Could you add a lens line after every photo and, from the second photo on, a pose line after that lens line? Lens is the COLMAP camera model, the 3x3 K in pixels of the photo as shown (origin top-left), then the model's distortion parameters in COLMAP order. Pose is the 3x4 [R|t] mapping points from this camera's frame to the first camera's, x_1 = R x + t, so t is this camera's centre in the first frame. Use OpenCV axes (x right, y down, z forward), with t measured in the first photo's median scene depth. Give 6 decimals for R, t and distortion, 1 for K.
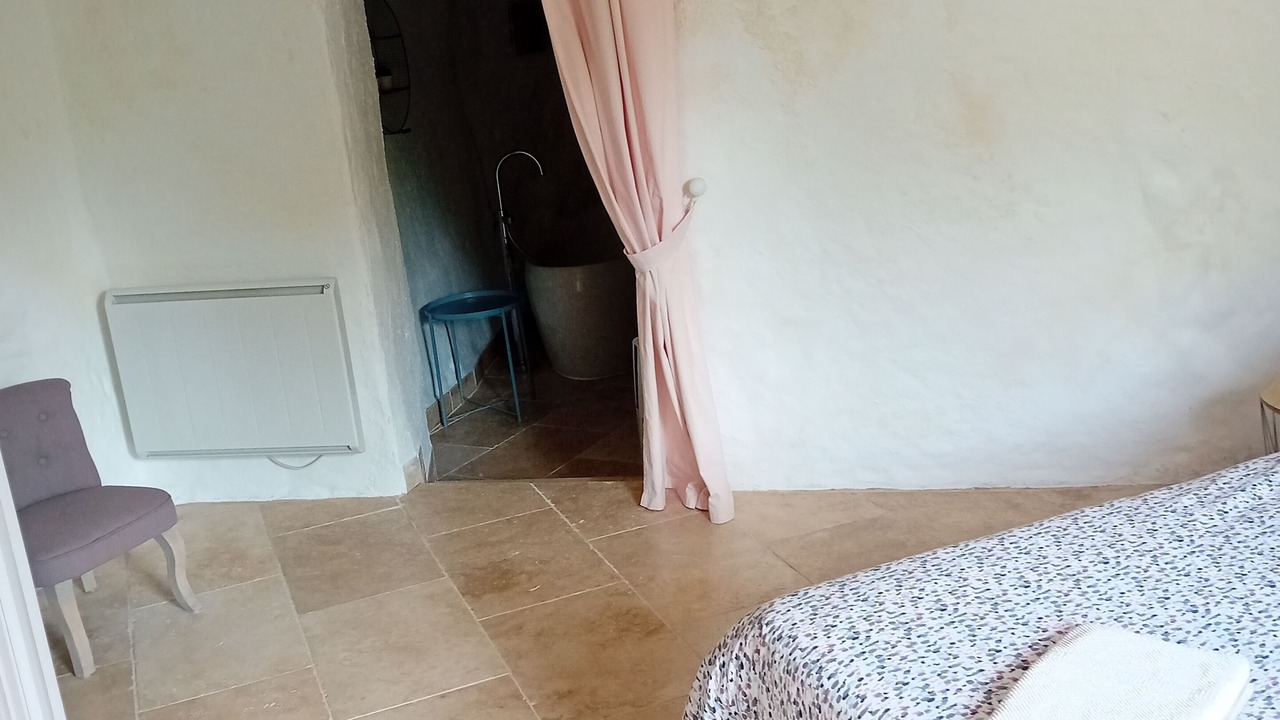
lens RADIAL K [[1290.8, 0, 640.4], [0, 1290.8, 361.8], [0, 0, 1]] dist [0.001185, 0.000000]
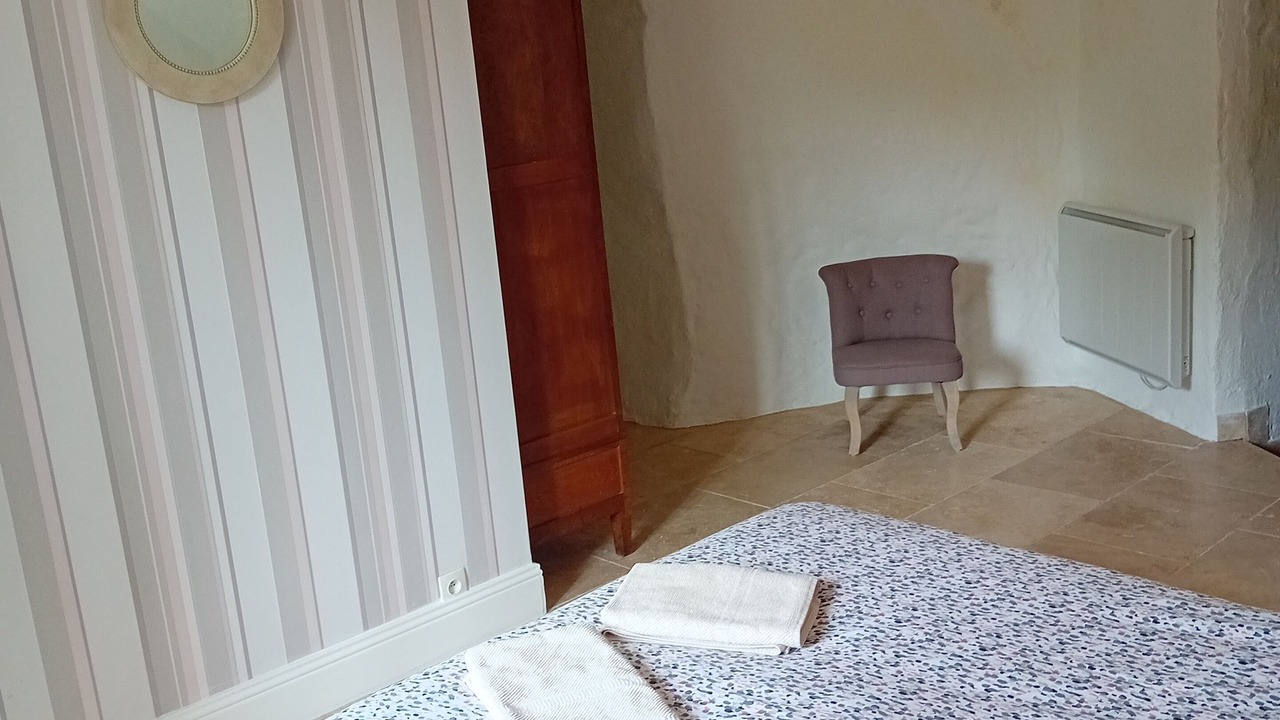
lens RADIAL K [[1290.8, 0, 640.5], [0, 1290.8, 358.5], [0, 0, 1]] dist [0.001185, 0.000000]
pose [[0.373249, 0.283732, -0.883279, 0.595652], [-0.203330, 0.953955, 0.220513, -0.106817], [0.905175, 0.097291, 0.413754, 0.143047]]
